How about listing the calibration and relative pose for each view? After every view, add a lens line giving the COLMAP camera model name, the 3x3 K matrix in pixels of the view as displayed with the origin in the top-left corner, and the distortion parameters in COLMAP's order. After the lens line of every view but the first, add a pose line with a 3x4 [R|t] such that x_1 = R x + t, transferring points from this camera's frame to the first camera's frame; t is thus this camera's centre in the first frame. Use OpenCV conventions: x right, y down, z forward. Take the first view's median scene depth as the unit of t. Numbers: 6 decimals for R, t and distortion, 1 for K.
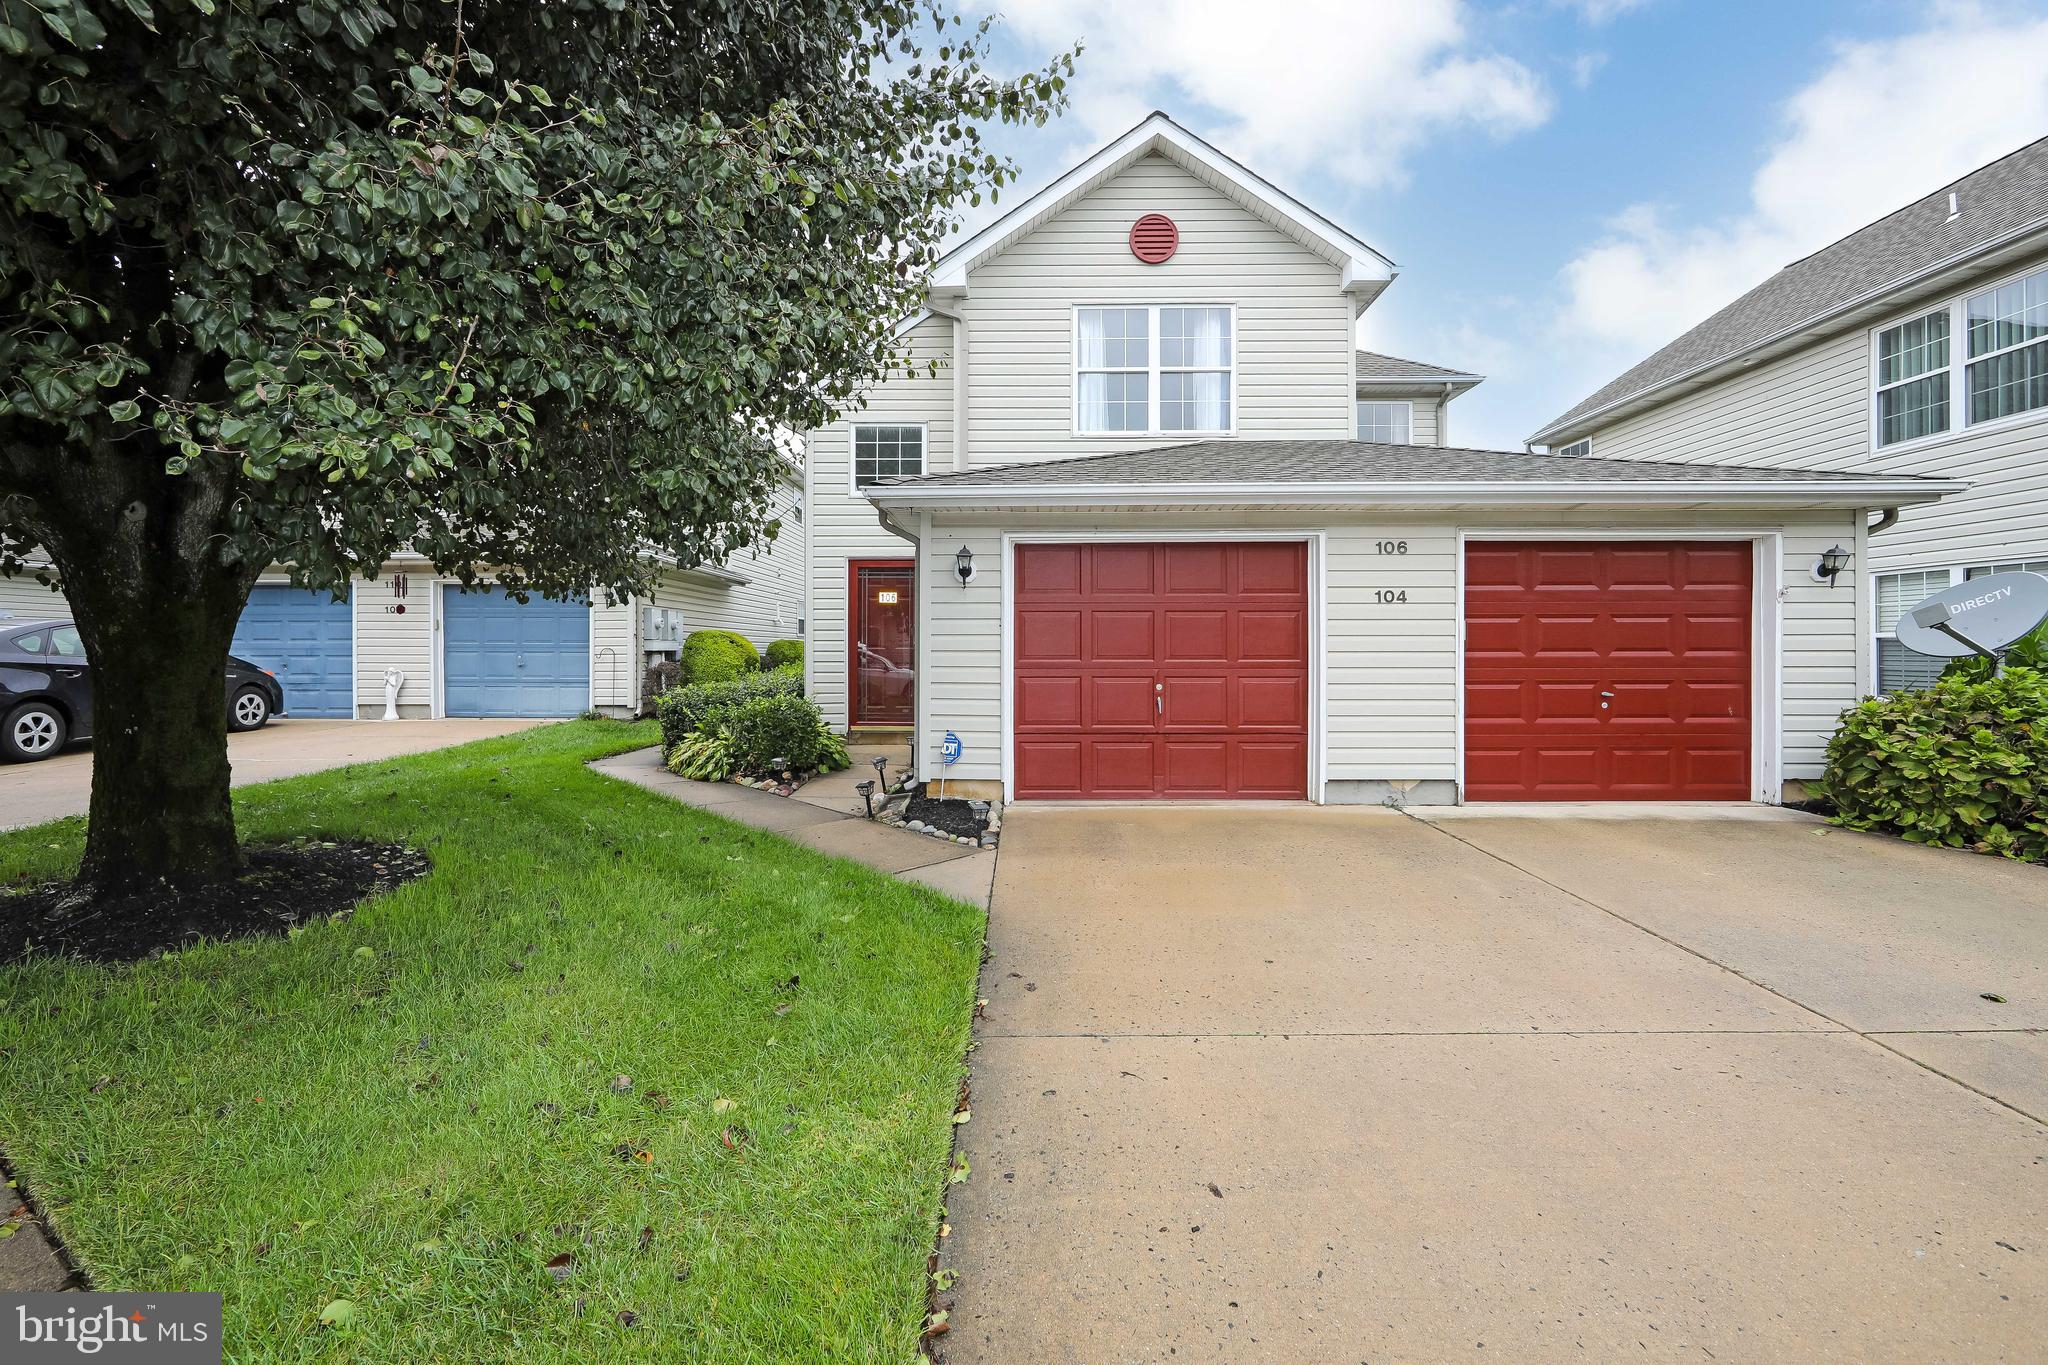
lens RADIAL K [[849.1, 0, 1024.8], [0, 849.1, 641.3], [0, 0, 1]] dist [-0.008615, 0.000235]
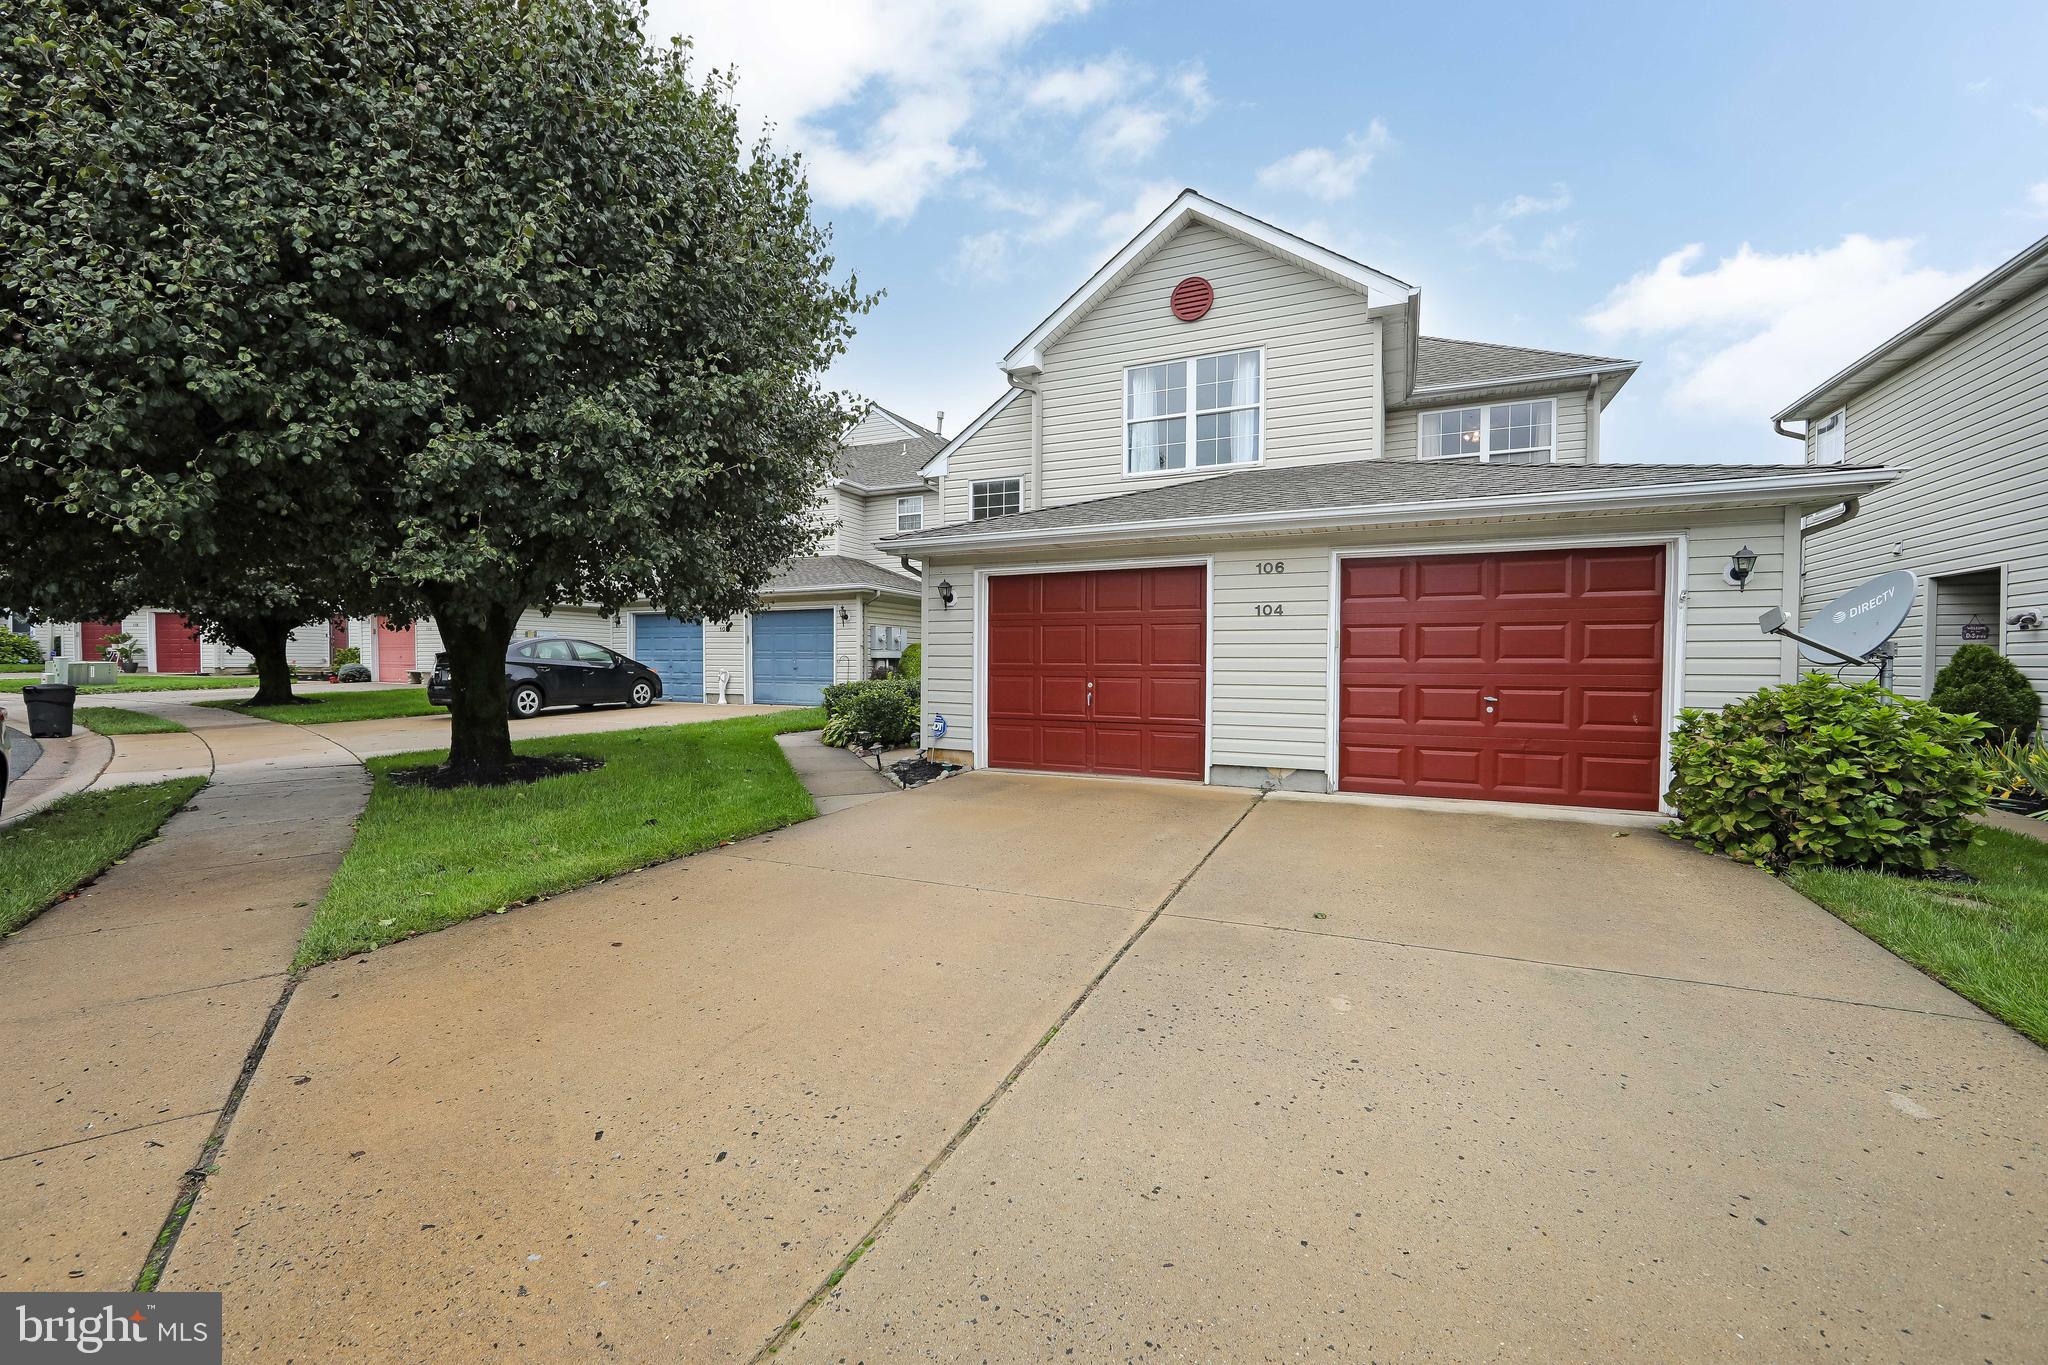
lens RADIAL K [[811.5, 0, 1011.4], [0, 811.5, 670.1], [0, 0, 1]] dist [-0.010041, -0.000046]
pose [[0.911879, 0.009786, -0.410343, 0.463777], [-0.001408, 0.999784, 0.020714, 0.005489], [0.410457, -0.018311, 0.911696, -0.130417]]
